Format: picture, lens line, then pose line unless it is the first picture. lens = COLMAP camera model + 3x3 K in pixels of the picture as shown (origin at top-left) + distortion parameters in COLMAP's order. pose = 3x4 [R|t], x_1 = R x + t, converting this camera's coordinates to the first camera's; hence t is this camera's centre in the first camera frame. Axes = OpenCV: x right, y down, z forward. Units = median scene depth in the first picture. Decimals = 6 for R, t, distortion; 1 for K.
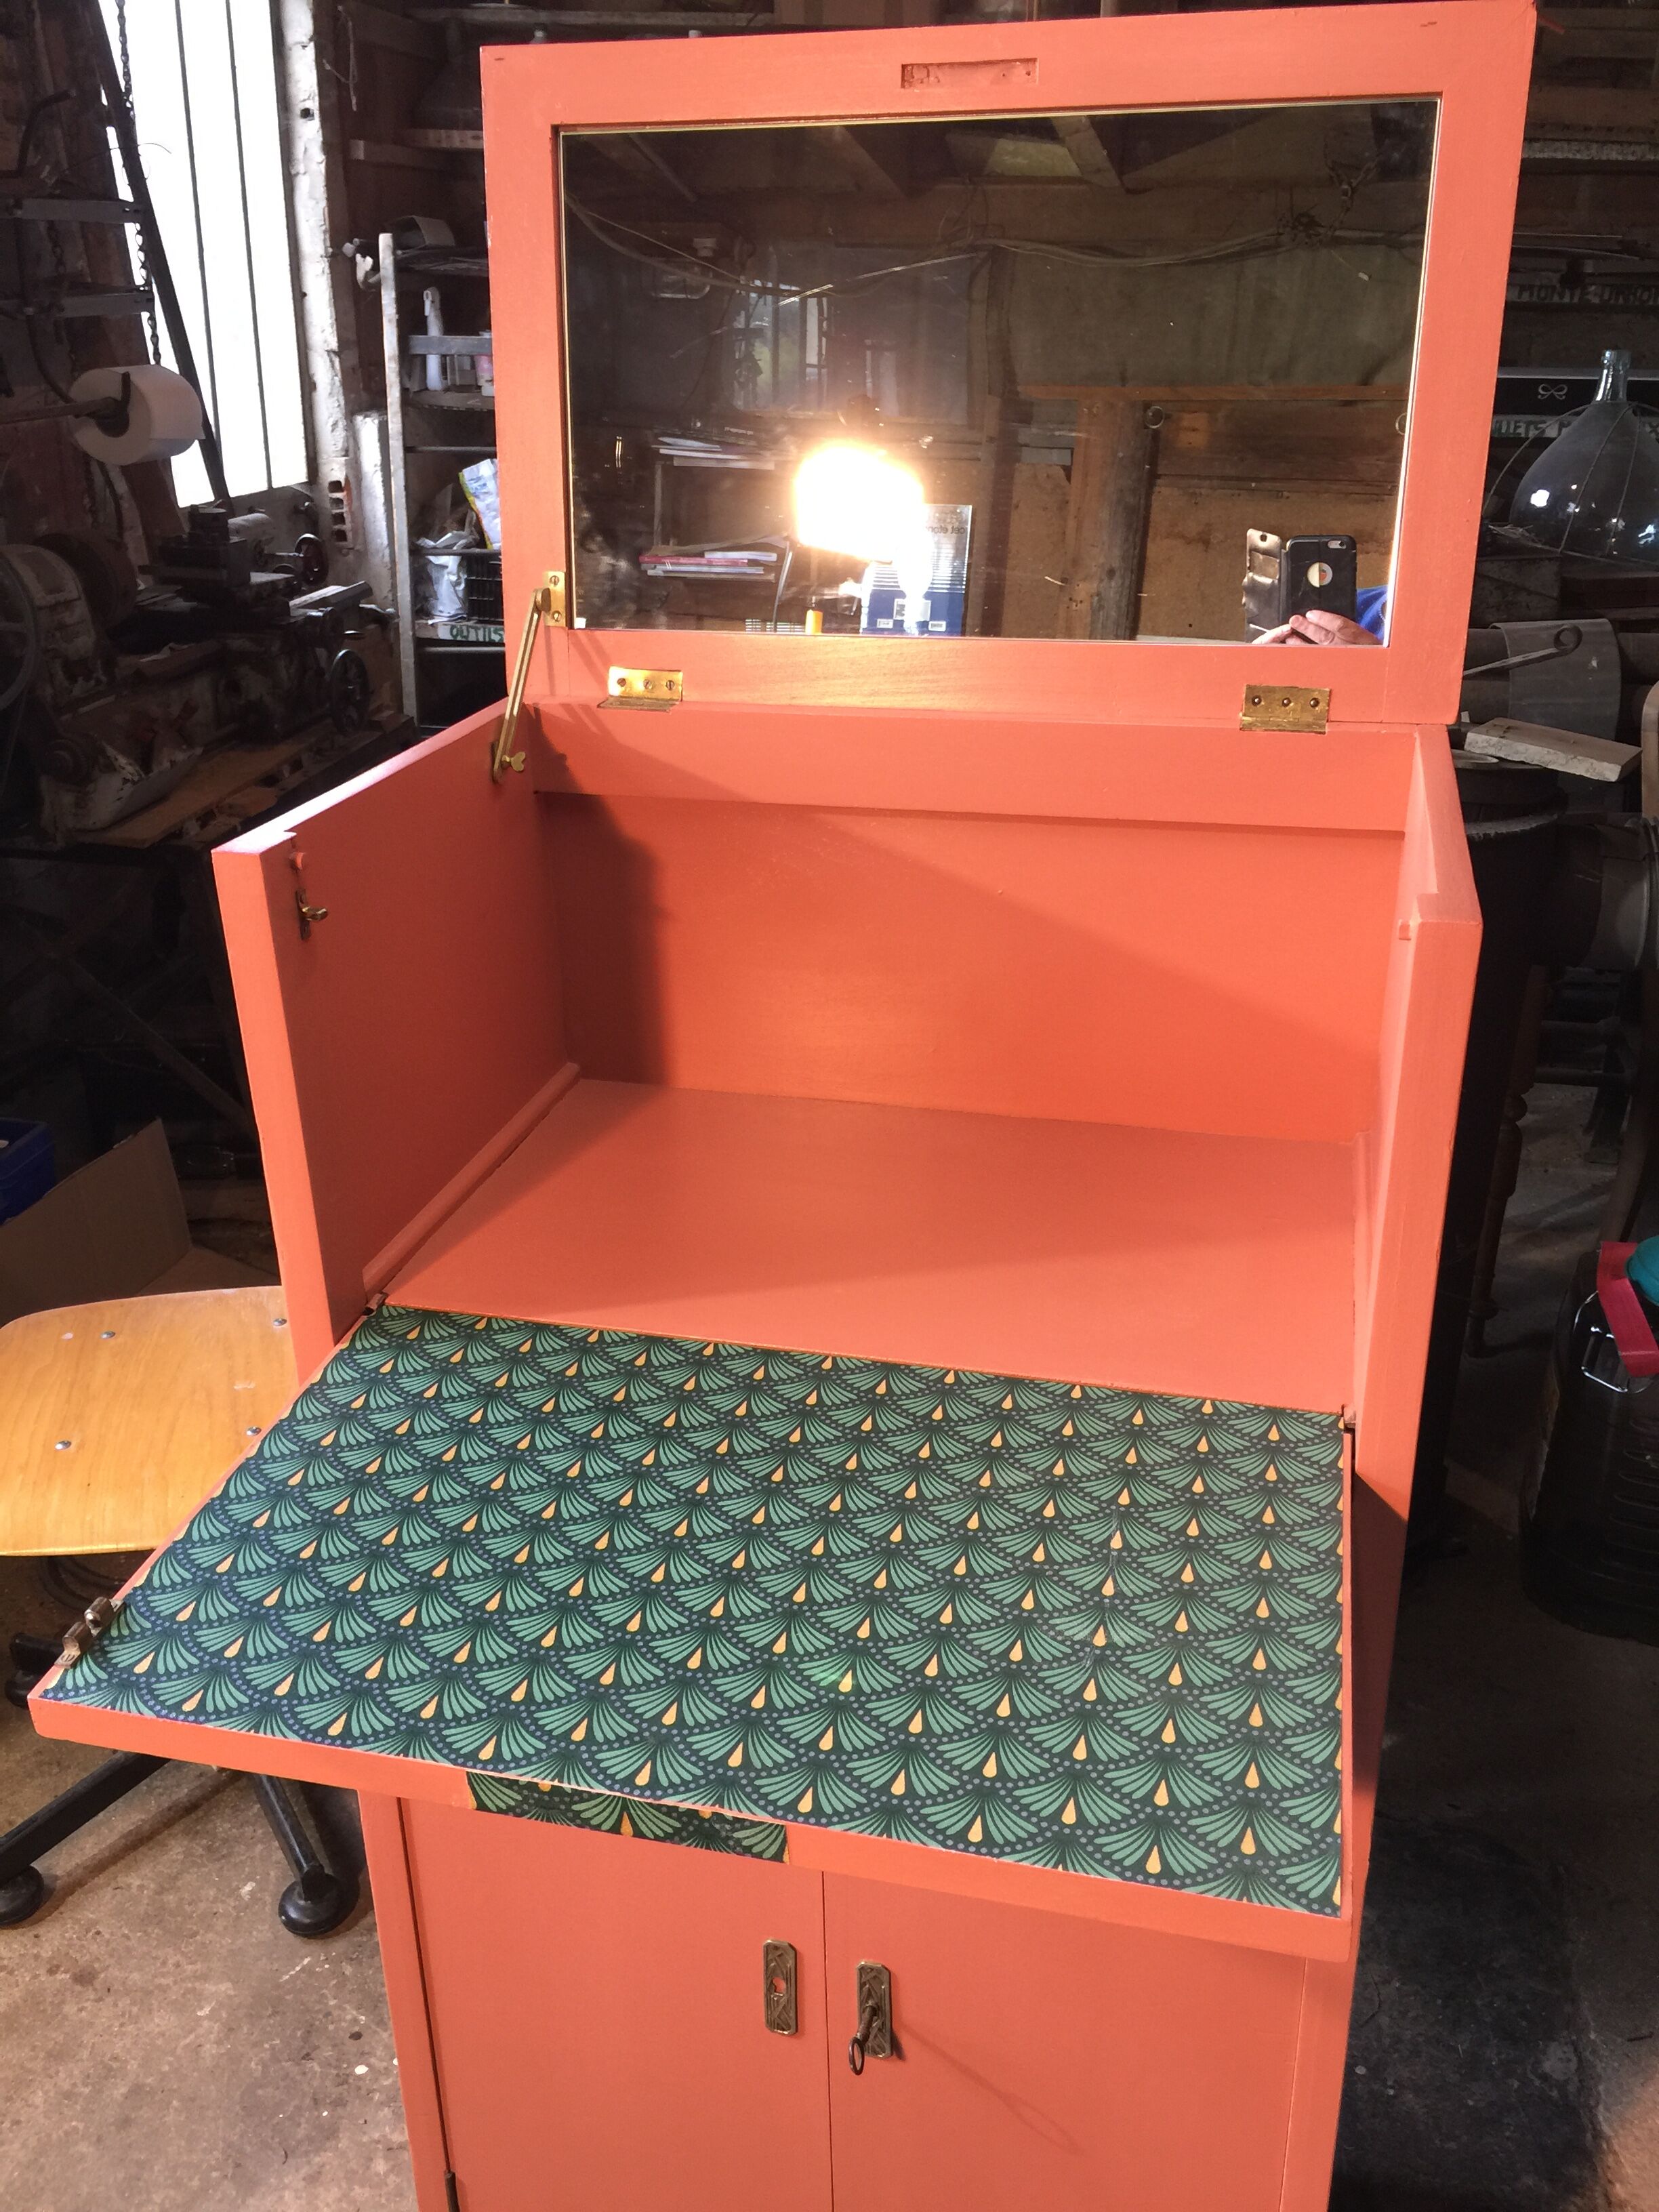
lens RADIAL K [[1912.9, 0, 832.3], [0, 1912.9, 1096.2], [0, 0, 1]] dist [0.093877, -0.130966]
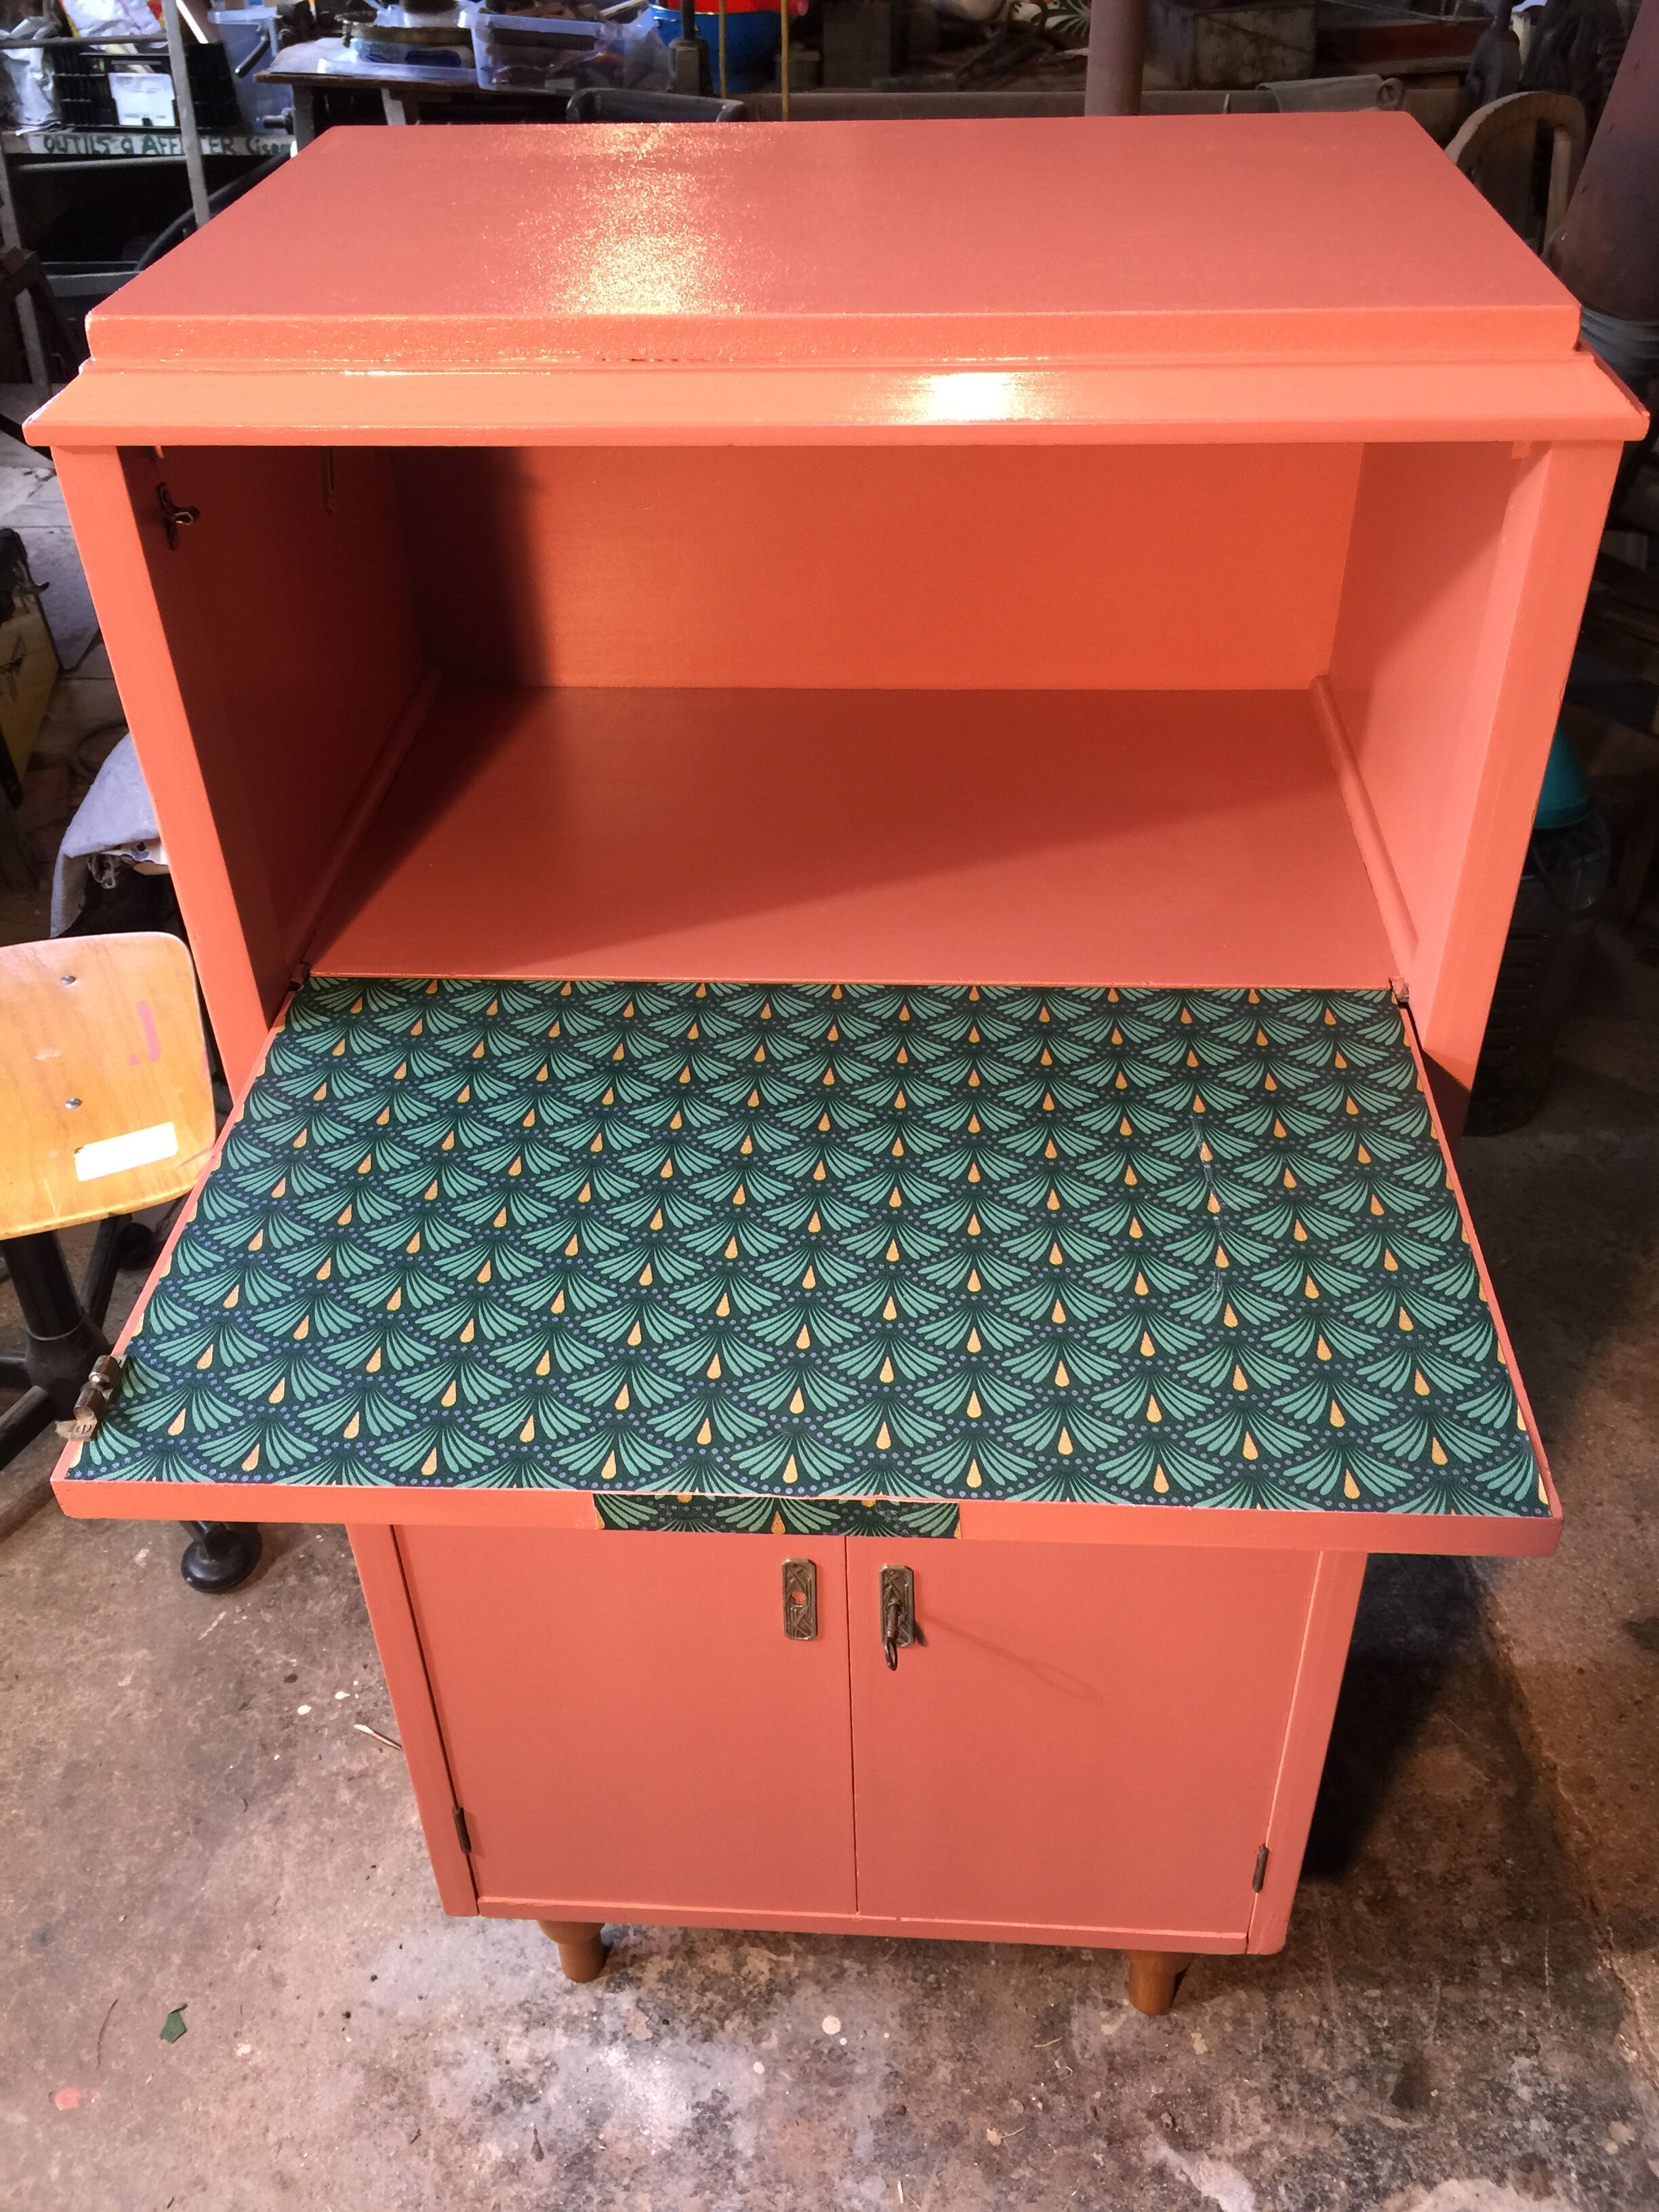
lens RADIAL K [[1912.9, 0, 835.8], [0, 1912.9, 1088.1], [0, 0, 1]] dist [0.093877, -0.130966]
pose [[0.982522, -0.116582, 0.145120, -0.086609], [0.081027, 0.969711, 0.230424, -0.016454], [-0.167588, -0.214638, 0.962208, 0.070540]]
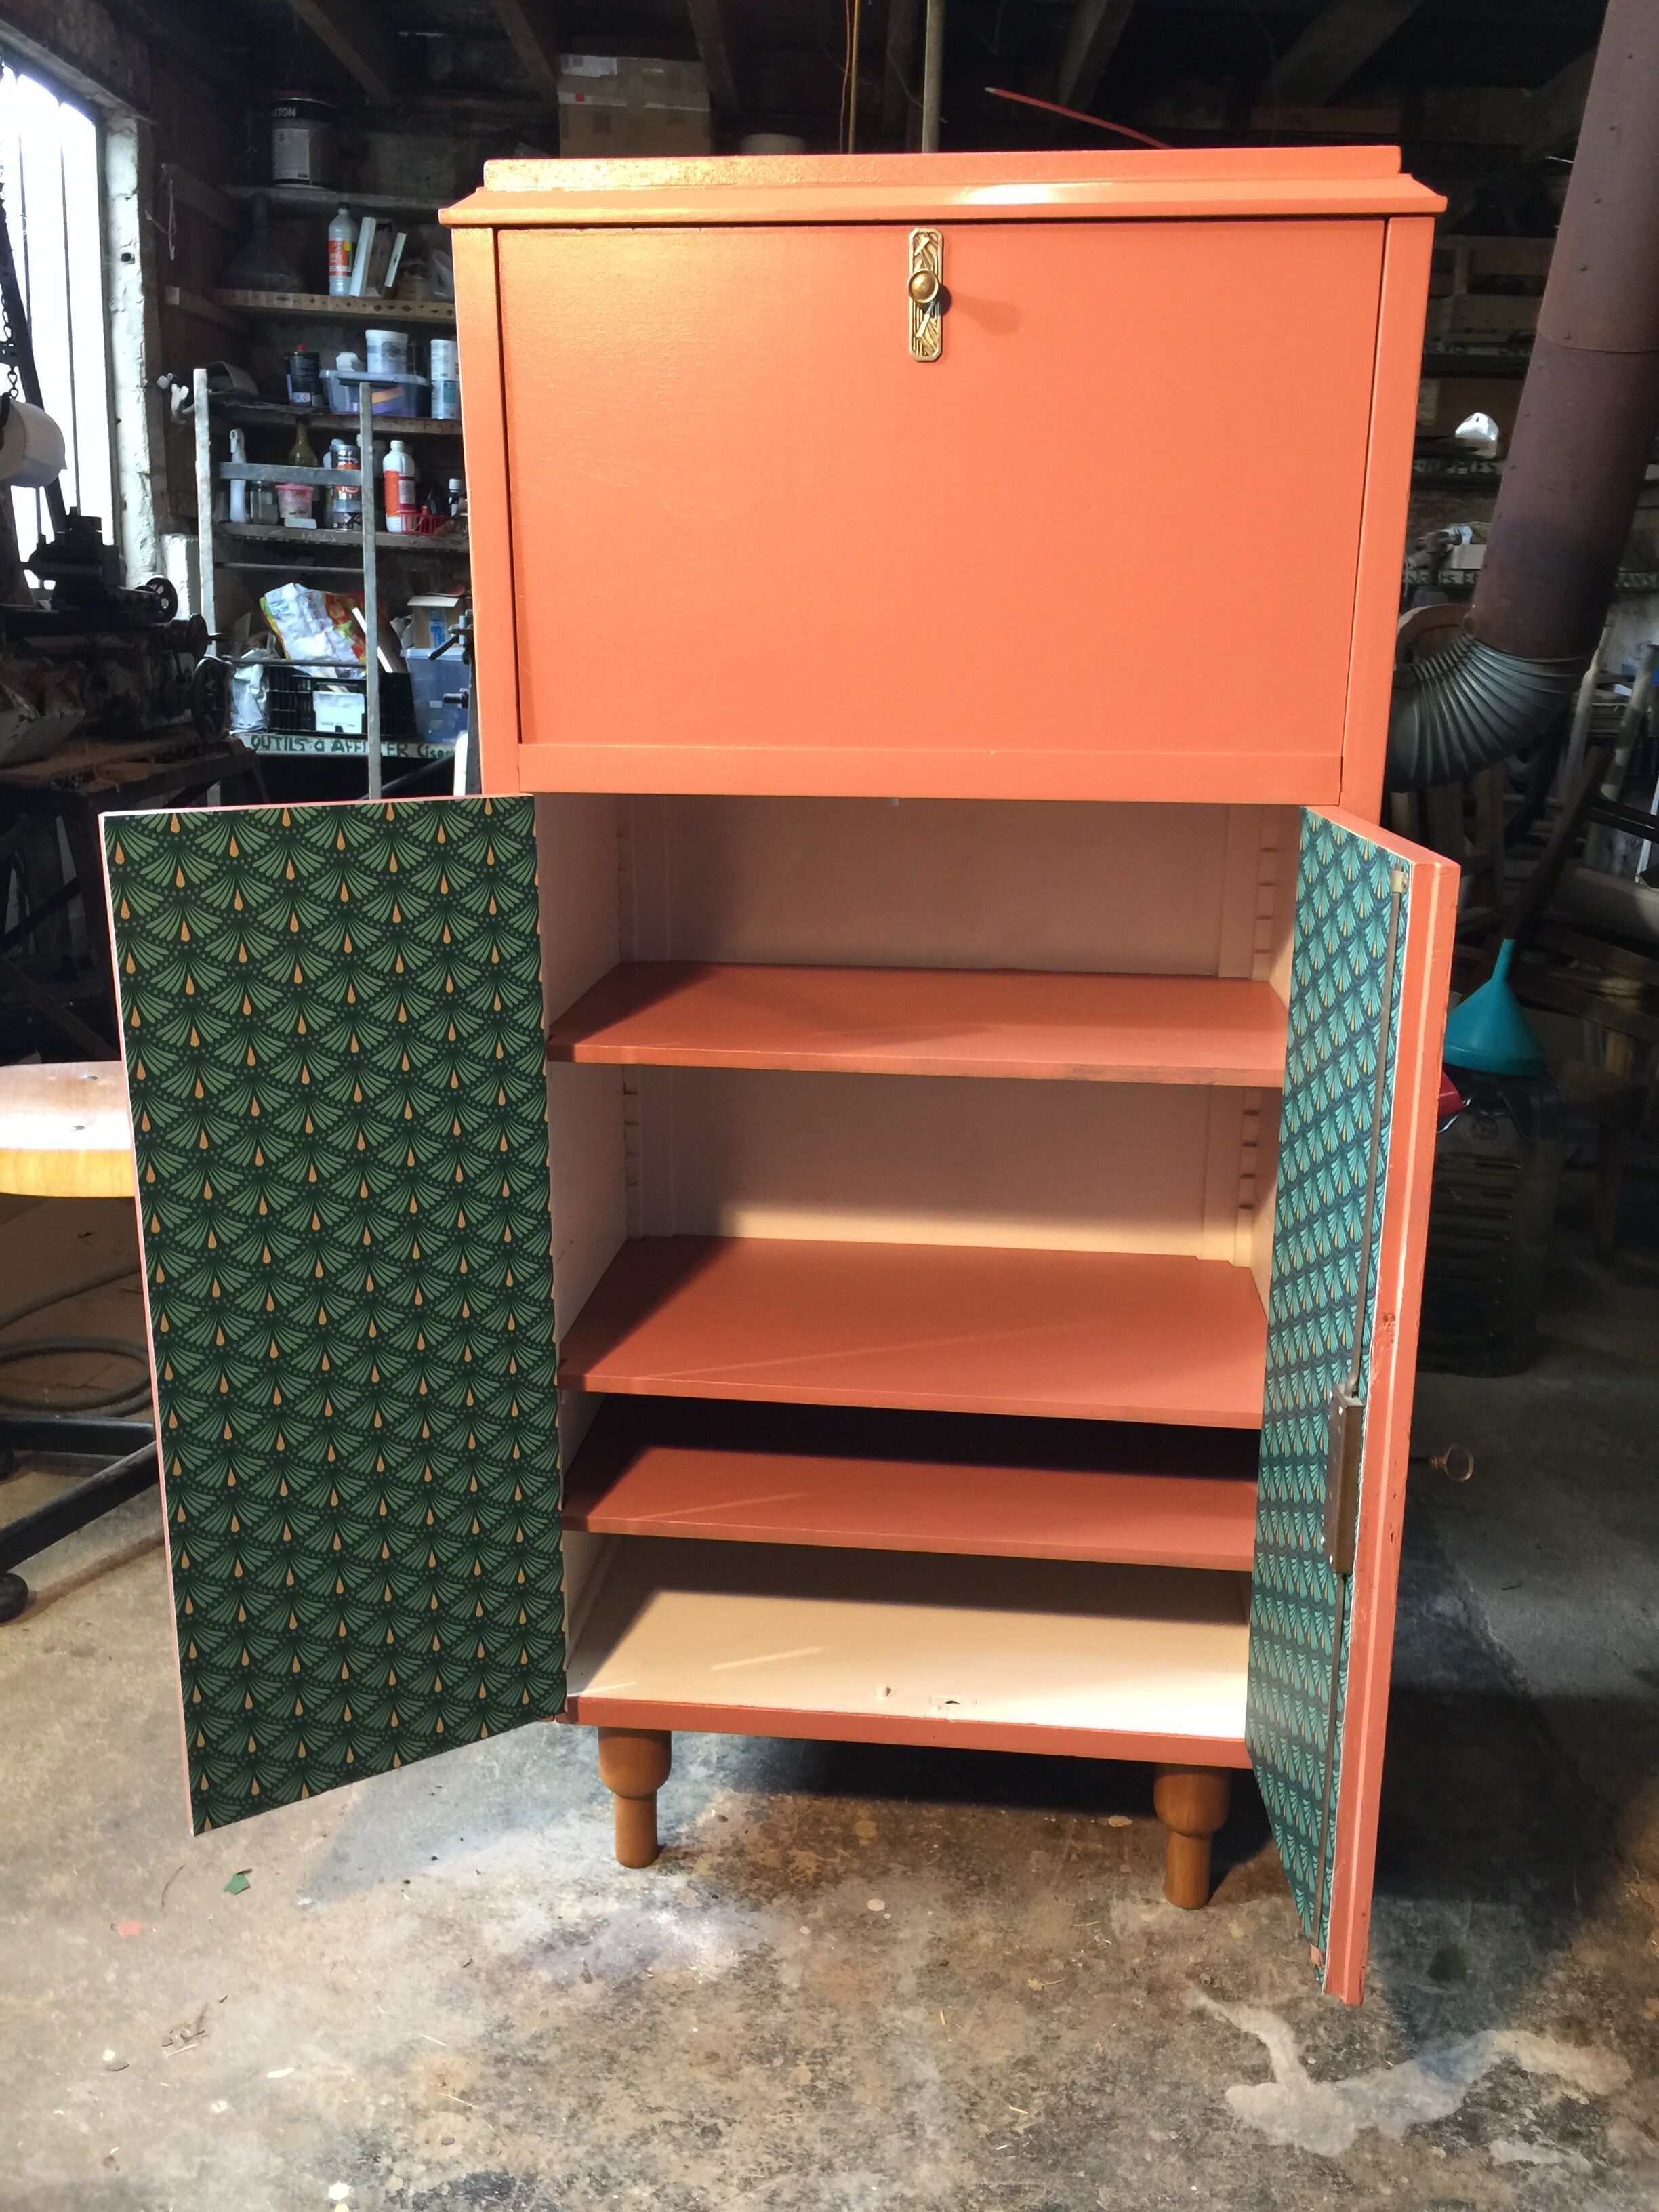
lens RADIAL K [[1912.9, 0, 844.5], [0, 1912.9, 1102.7], [0, 0, 1]] dist [0.093877, -0.130966]
pose [[0.987006, -0.017027, 0.159776, -0.165528], [0.041105, 0.988038, -0.148629, 0.377133], [-0.155334, 0.153266, 0.975900, -0.114655]]
